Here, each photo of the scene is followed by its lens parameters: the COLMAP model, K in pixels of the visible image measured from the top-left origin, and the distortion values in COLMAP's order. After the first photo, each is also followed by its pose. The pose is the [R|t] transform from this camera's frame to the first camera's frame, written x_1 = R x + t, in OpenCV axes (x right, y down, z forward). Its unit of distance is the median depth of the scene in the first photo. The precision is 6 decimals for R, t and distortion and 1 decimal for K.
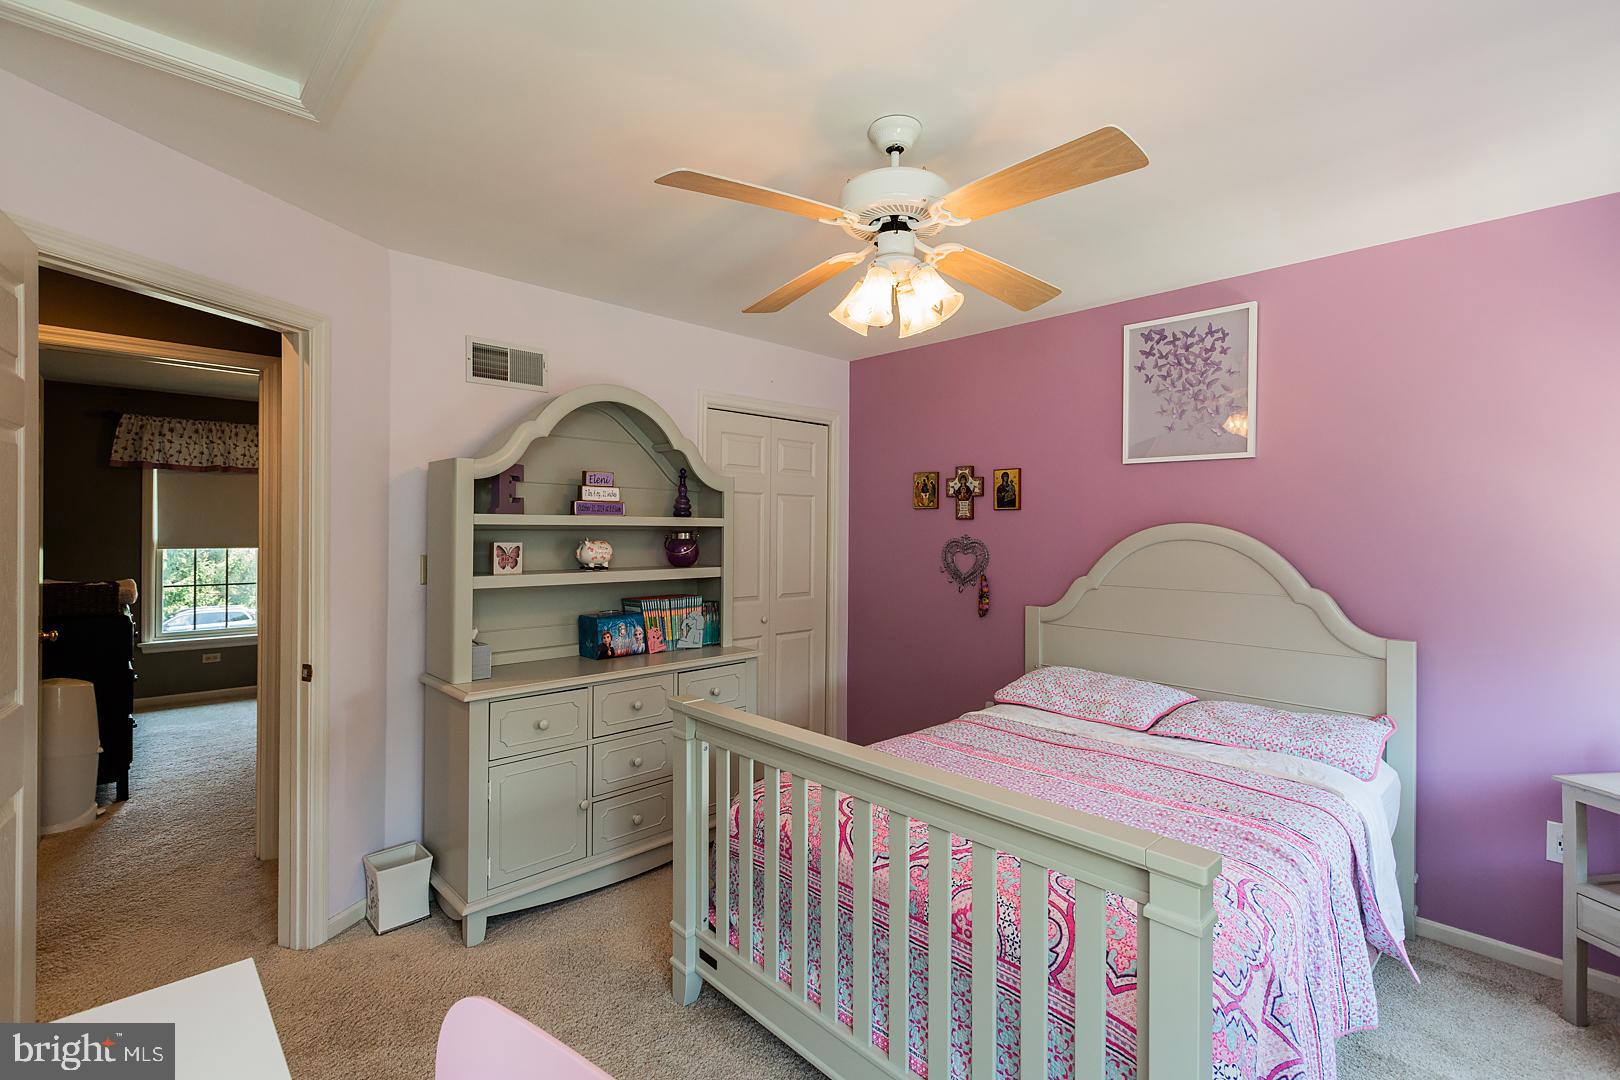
lens RADIAL K [[737.5, 0, 799.3], [0, 737.5, 531.8], [0, 0, 1]] dist [0.002489, 0.001082]
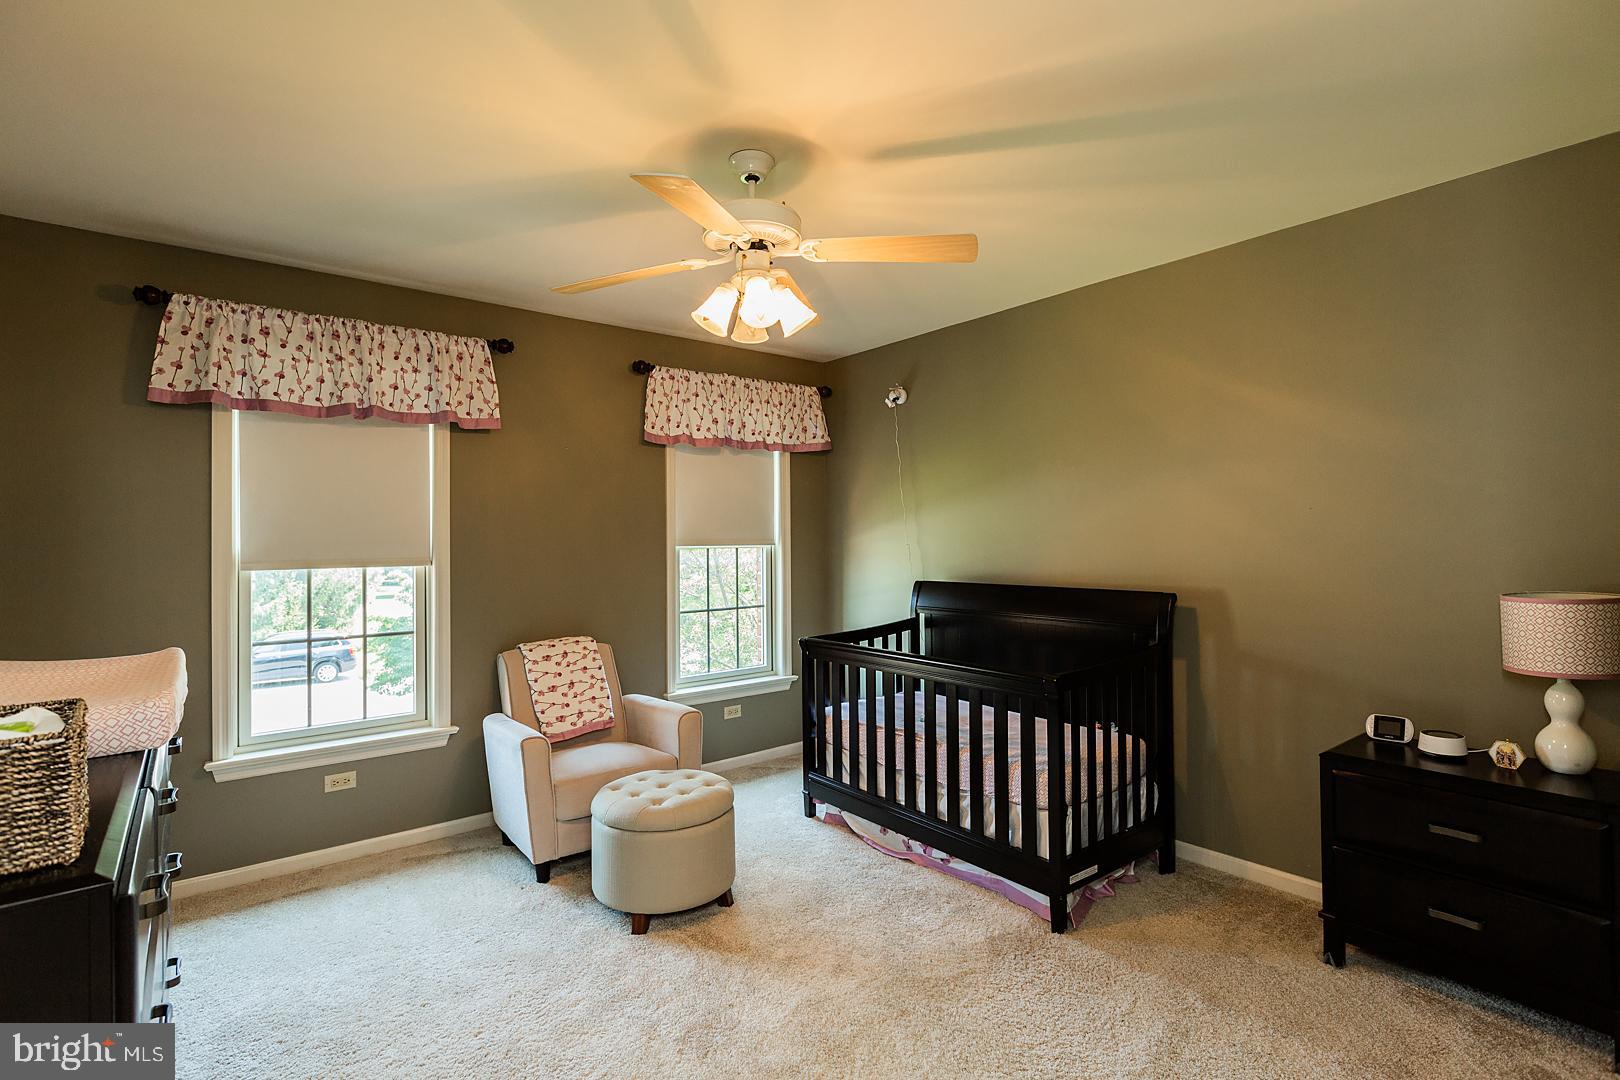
lens RADIAL K [[775.5, 0, 806.1], [0, 775.5, 530.4], [0, 0, 1]] dist [-0.002177, 0.000187]
pose [[0.995850, -0.019595, -0.088875, -0.439213], [0.018259, 0.999708, -0.015815, 0.011170], [0.089159, 0.014126, 0.995917, 0.510627]]
